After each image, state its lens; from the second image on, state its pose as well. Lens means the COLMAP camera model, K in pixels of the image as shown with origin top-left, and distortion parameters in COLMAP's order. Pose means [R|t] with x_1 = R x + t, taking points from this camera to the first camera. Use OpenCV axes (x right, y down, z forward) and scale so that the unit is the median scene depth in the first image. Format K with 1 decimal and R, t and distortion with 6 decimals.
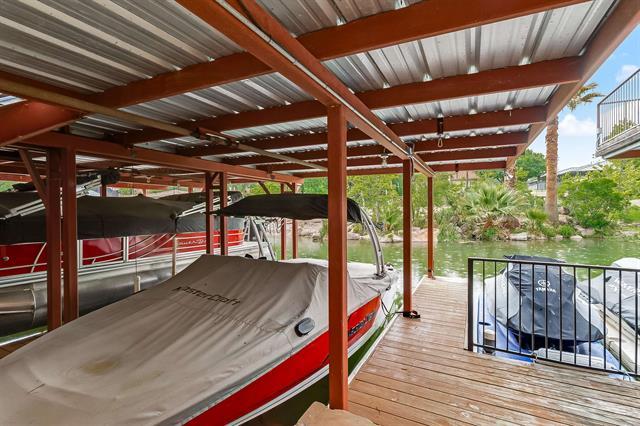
lens RADIAL K [[307.3, 0, 316.2], [0, 307.3, 210.0], [0, 0, 1]] dist [0.004113, 0.001923]
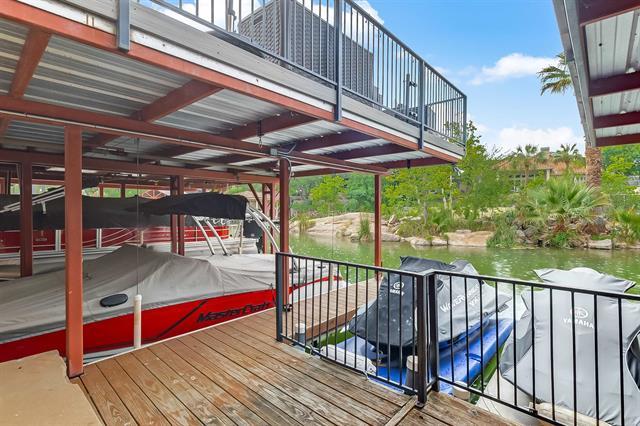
lens RADIAL K [[307.3, 0, 304.5], [0, 307.3, 217.3], [0, 0, 1]] dist [0.004113, 0.001923]
pose [[0.960907, 0.011438, -0.276636, 0.356522], [-0.005442, 0.999734, 0.022432, 0.004085], [0.276819, -0.020050, 0.960713, 0.008055]]
